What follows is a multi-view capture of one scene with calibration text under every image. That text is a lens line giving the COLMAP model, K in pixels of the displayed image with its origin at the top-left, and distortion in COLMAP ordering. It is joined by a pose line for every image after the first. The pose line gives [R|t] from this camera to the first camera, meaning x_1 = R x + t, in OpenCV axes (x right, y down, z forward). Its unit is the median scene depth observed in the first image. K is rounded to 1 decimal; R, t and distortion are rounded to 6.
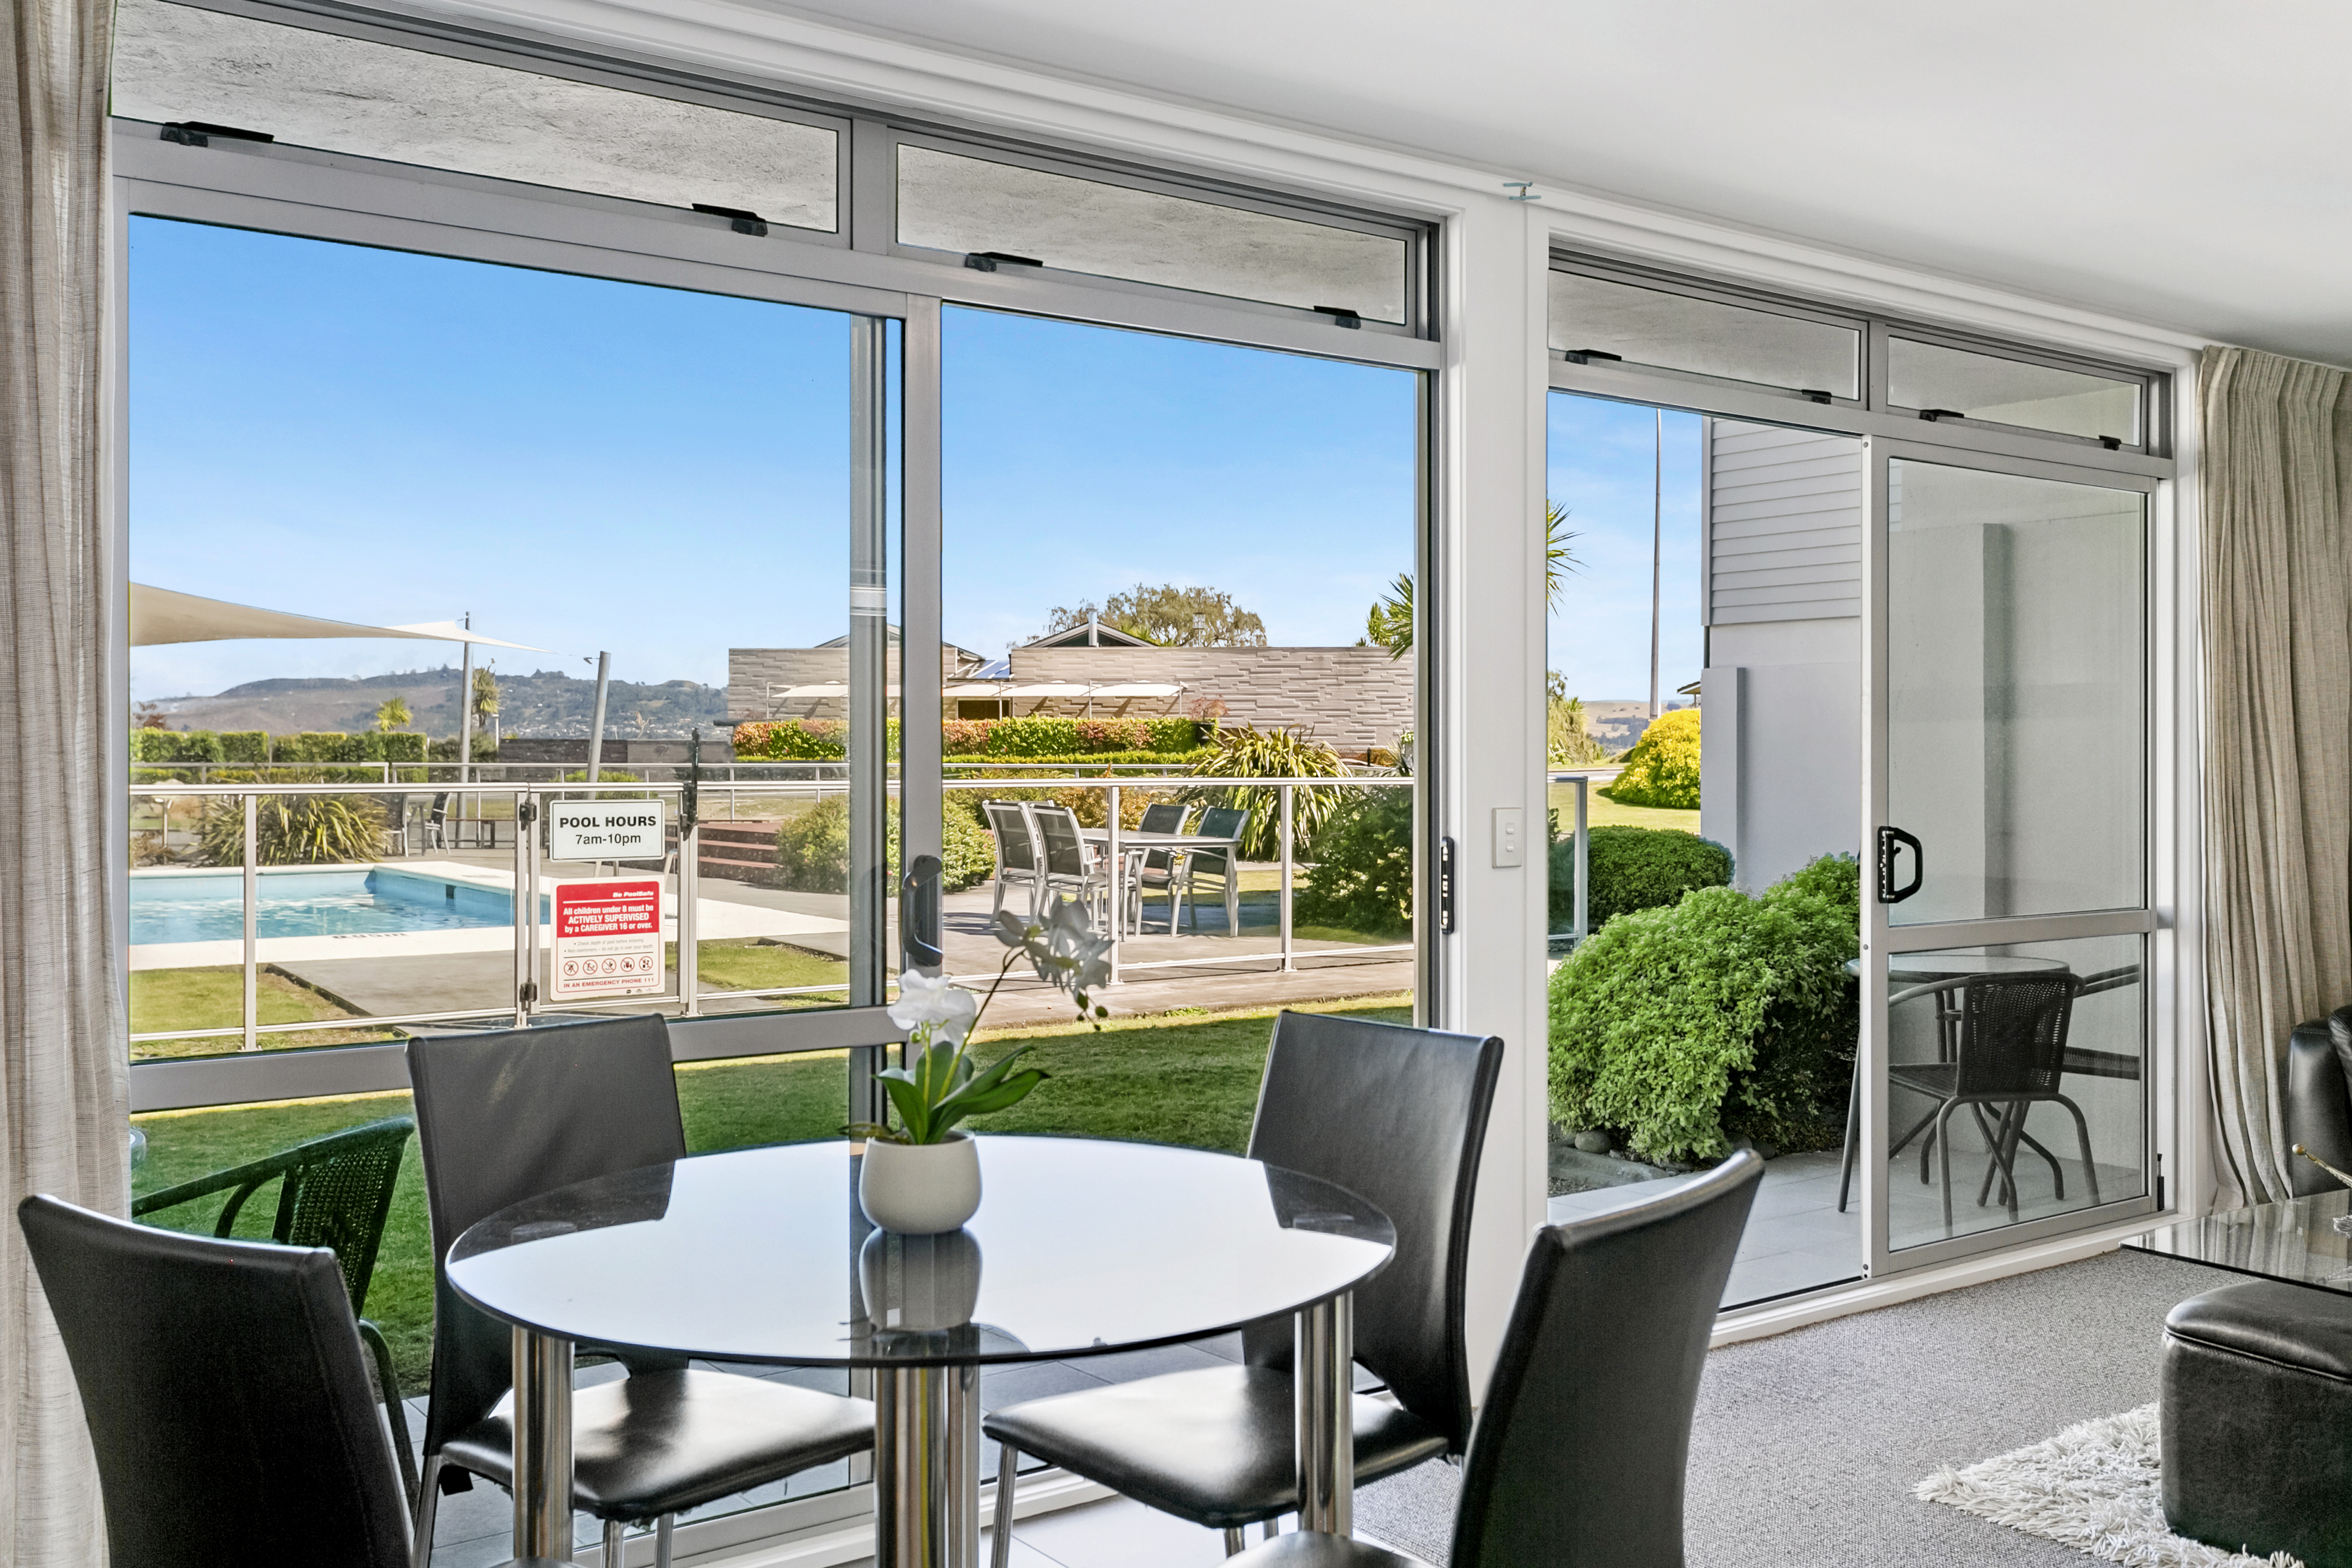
lens RADIAL K [[2058.2, 0, 1153.6], [0, 2058.2, 741.7], [0, 0, 1]] dist [0.013587, -0.002107]
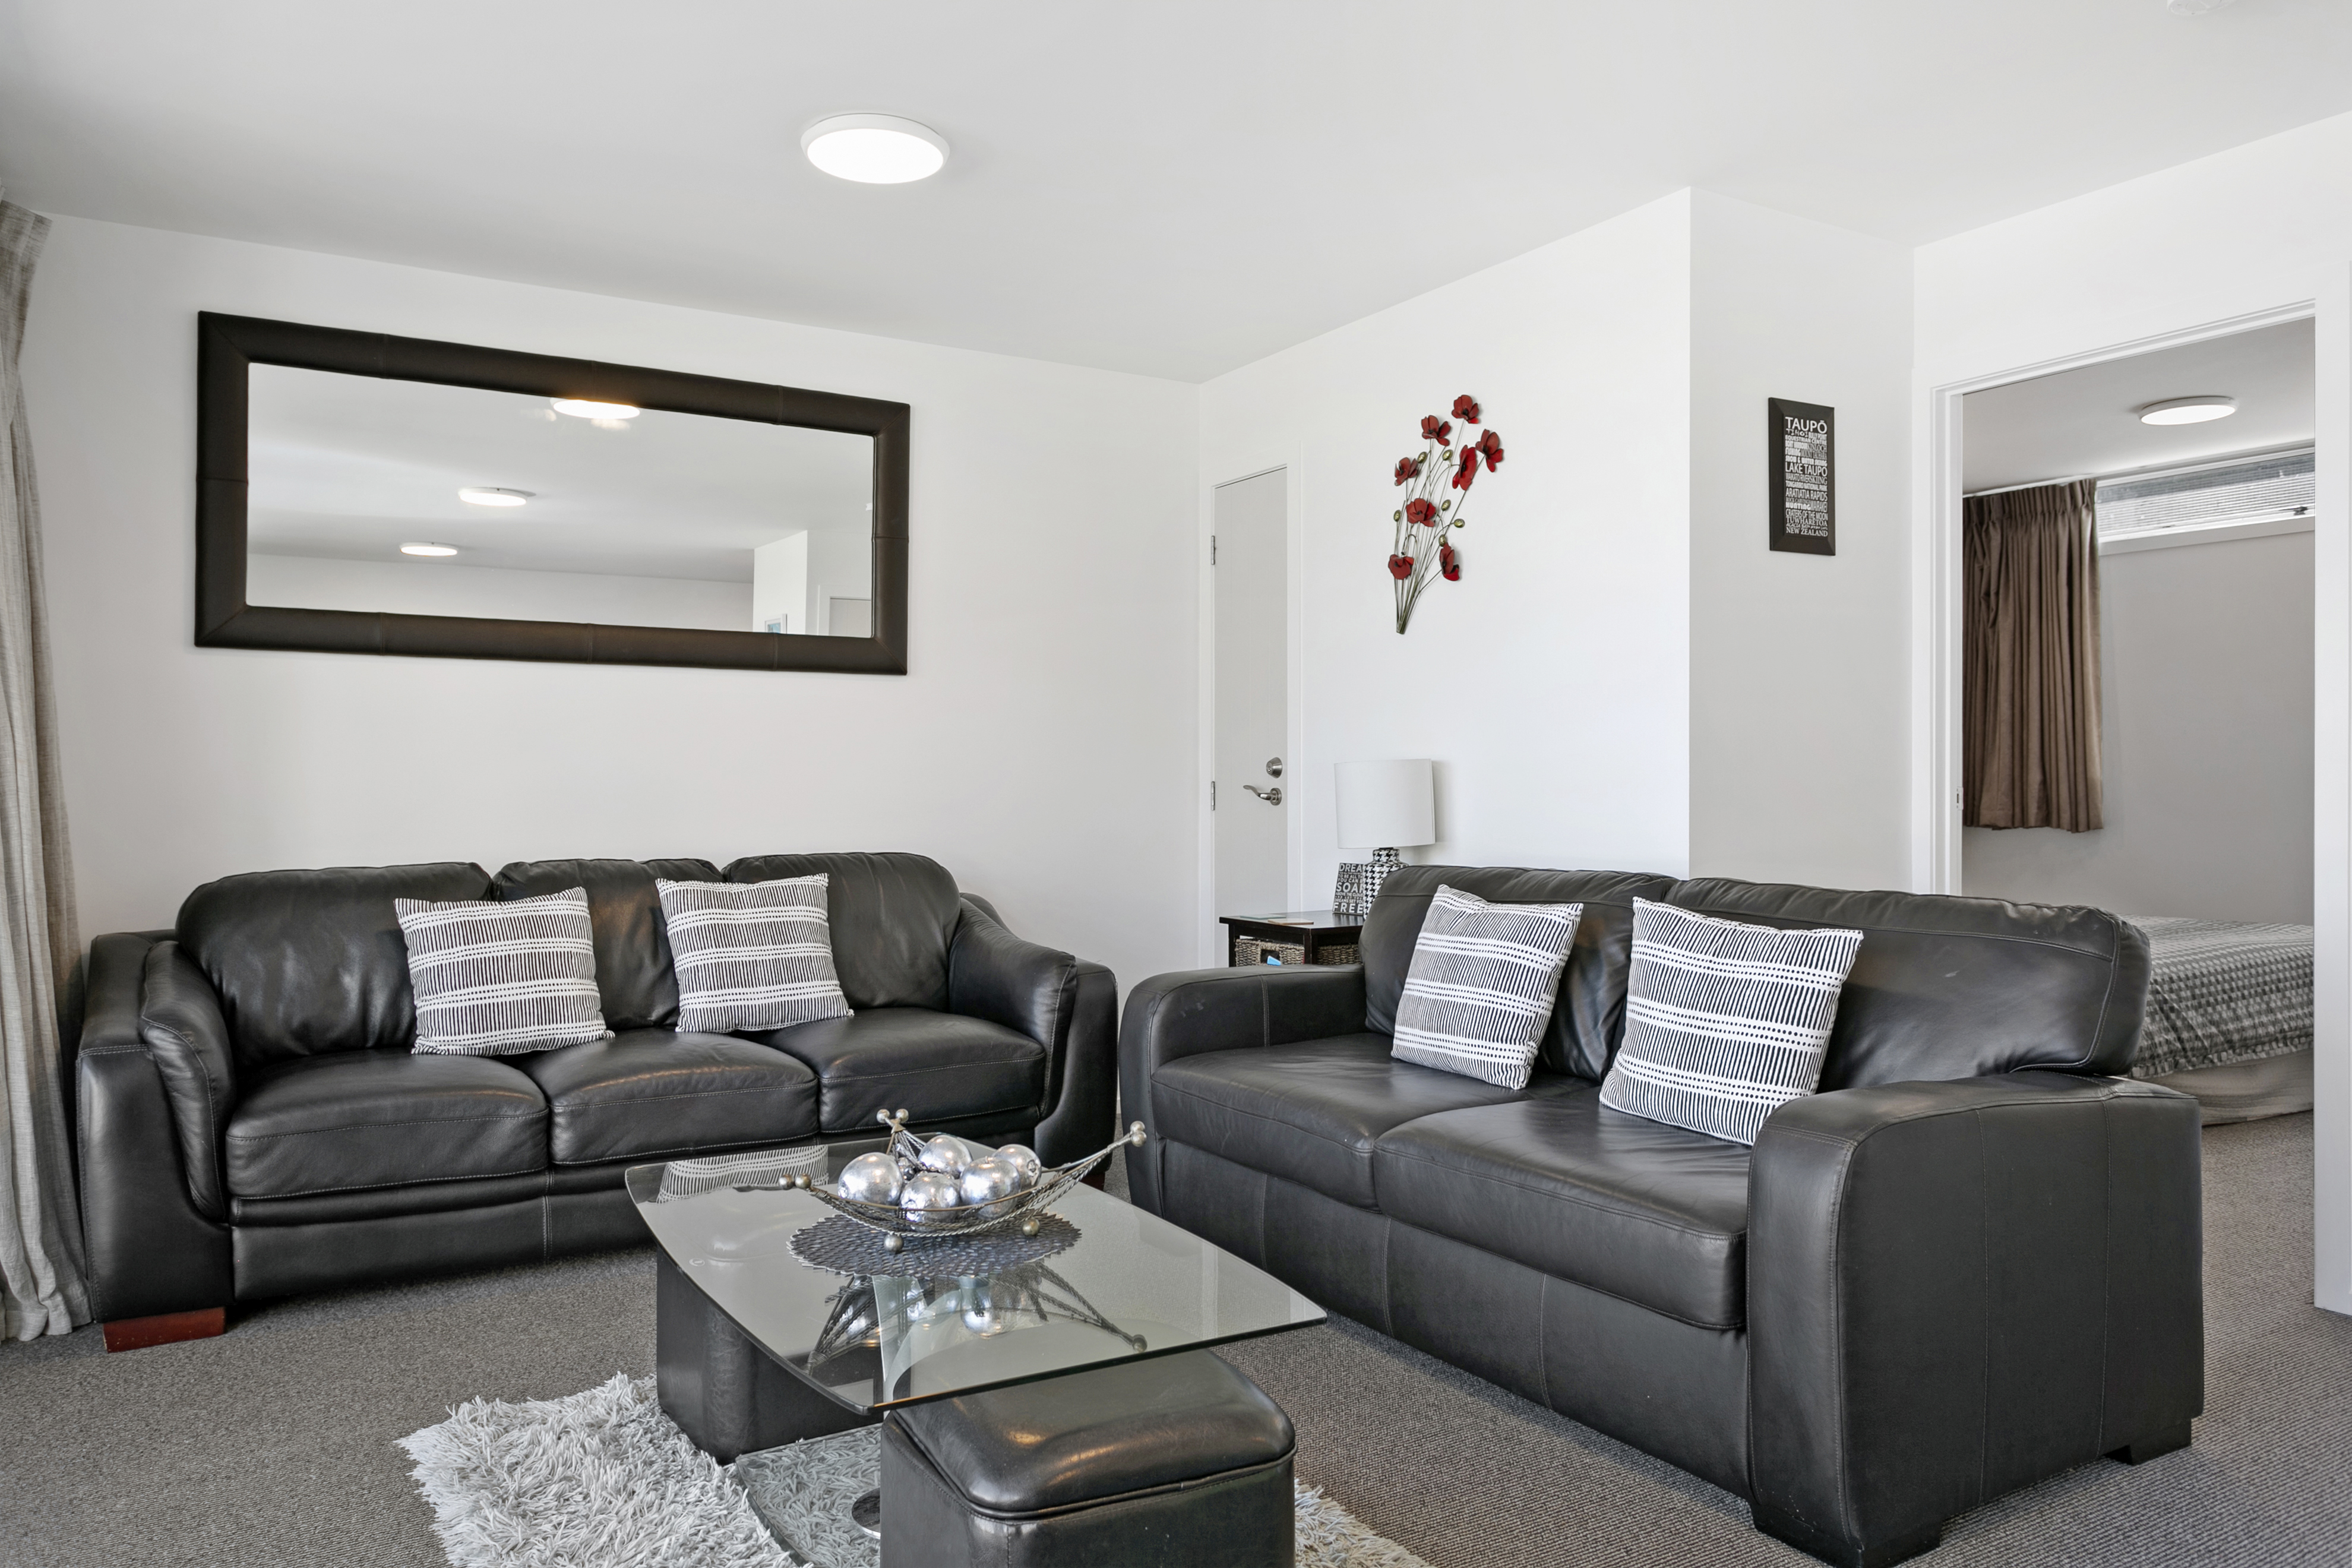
lens RADIAL K [[1634.1, 0, 1167.5], [0, 1634.1, 775.3], [0, 0, 1]] dist [-0.002621, 0.005394]
pose [[0.080404, 0.003032, 0.996758, 0.004057], [-0.002500, 0.999993, -0.002840, 0.038296], [-0.996759, -0.002263, 0.080411, 0.529378]]
